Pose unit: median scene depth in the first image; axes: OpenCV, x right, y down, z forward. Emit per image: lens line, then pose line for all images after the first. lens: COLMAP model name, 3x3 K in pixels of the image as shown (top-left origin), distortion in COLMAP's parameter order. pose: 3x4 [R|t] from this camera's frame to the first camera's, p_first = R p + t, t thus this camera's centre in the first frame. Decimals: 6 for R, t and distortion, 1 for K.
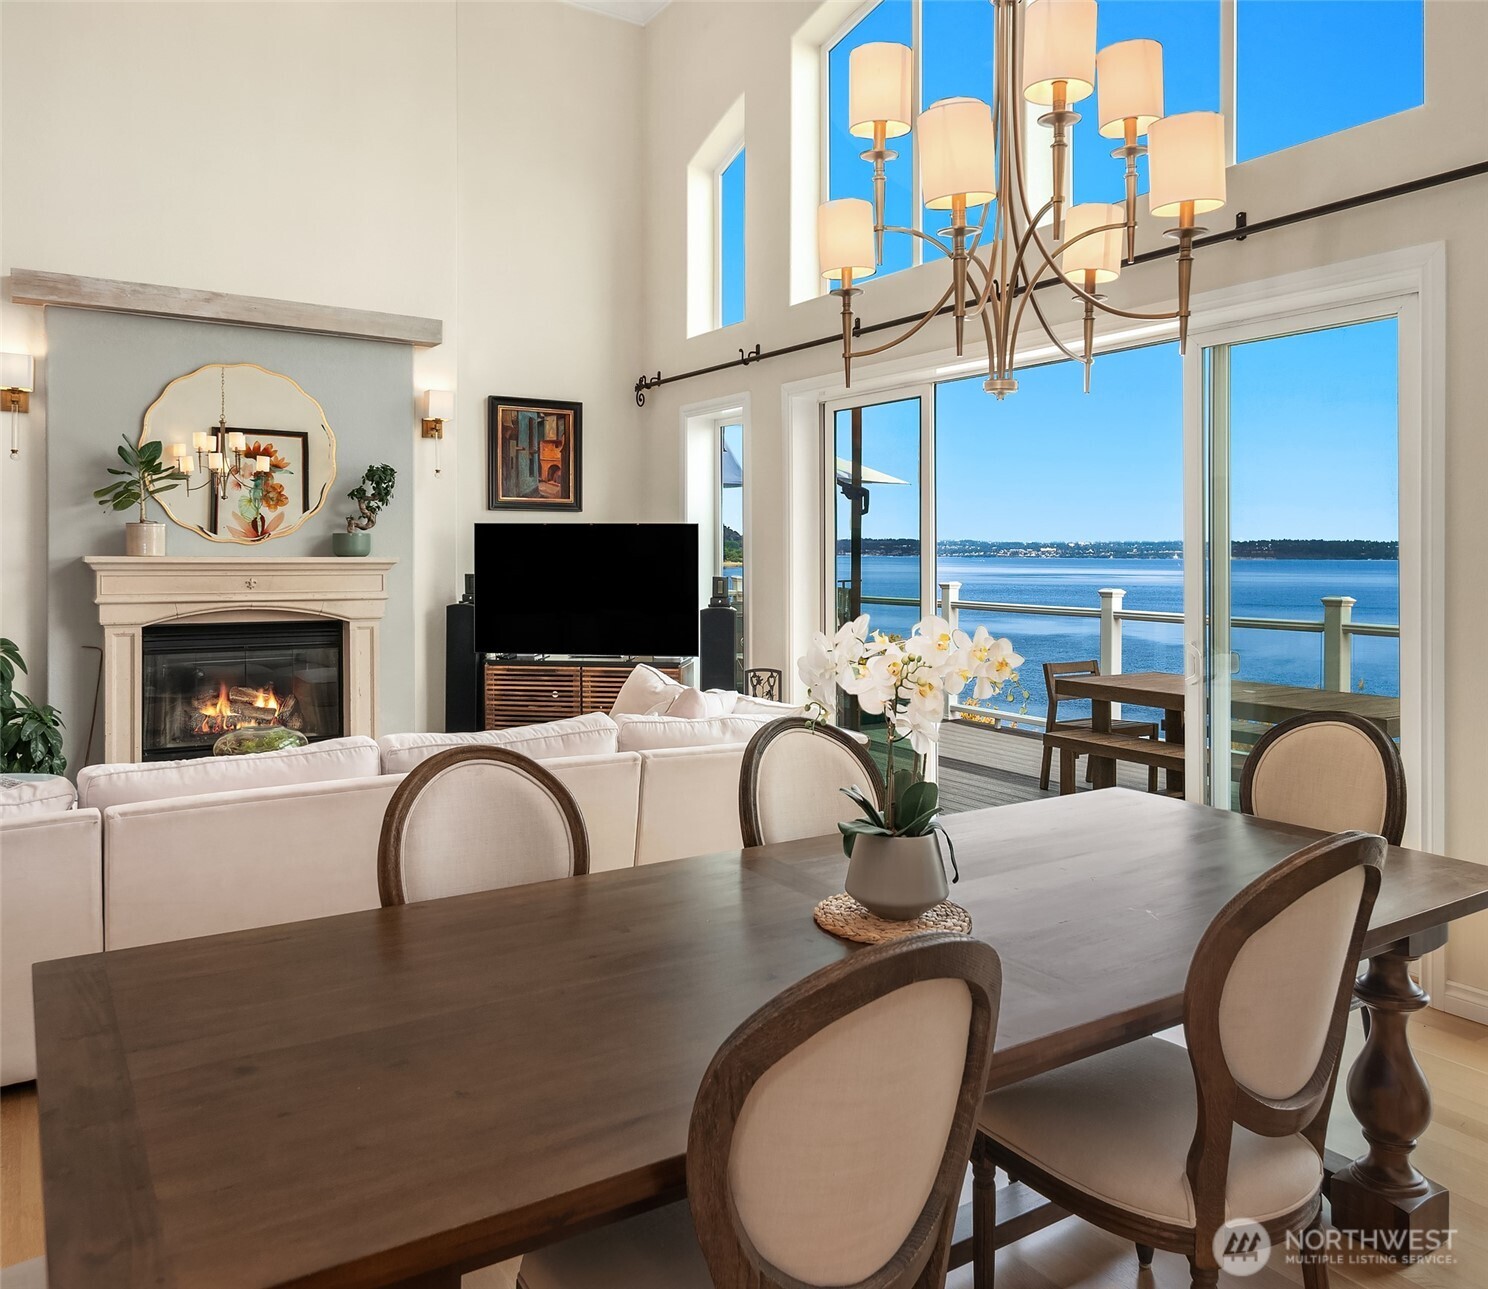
lens RADIAL K [[1147.8, 0, 759.5], [0, 1147.8, 547.6], [0, 0, 1]] dist [0.039053, -0.002121]
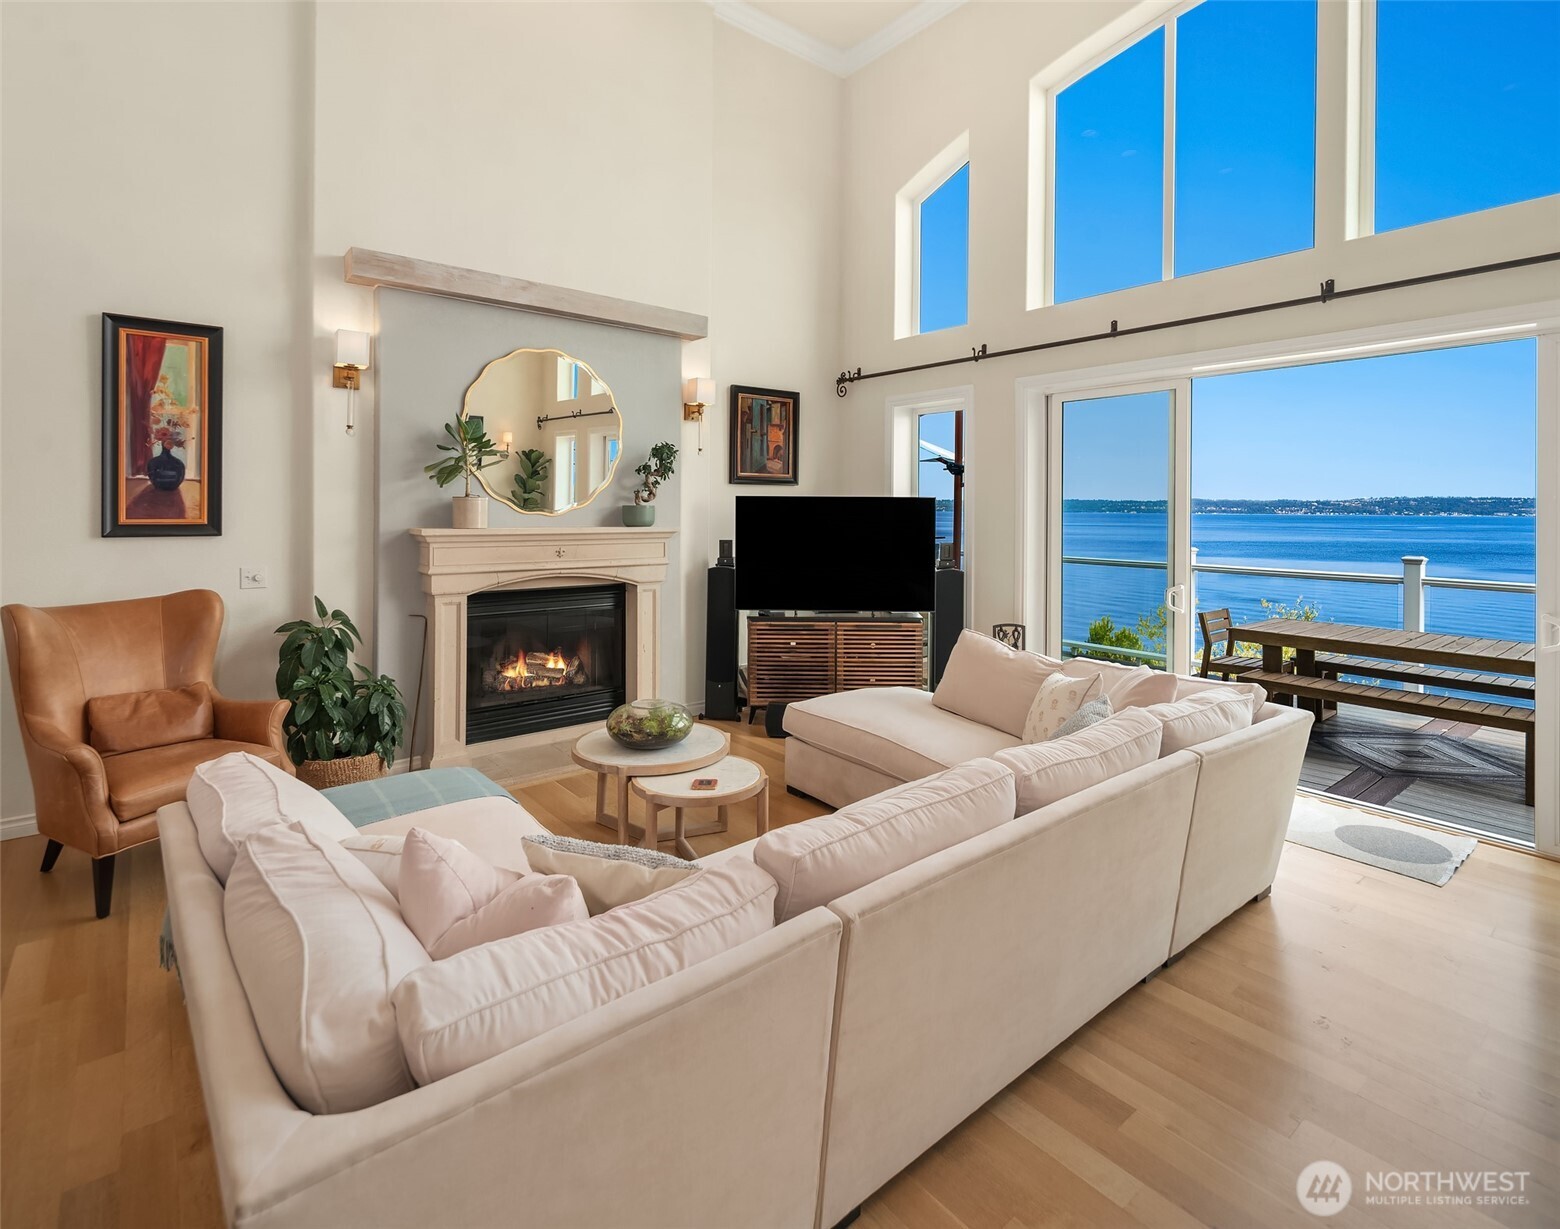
lens RADIAL K [[772.7, 0, 800.4], [0, 772.7, 504.7], [0, 0, 1]] dist [-0.001181, -0.000490]
pose [[0.993084, 0.002734, 0.117377, -0.280031], [-0.002926, 0.999995, 0.001463, -0.014029], [-0.117372, -0.001796, 0.993086, 0.240647]]
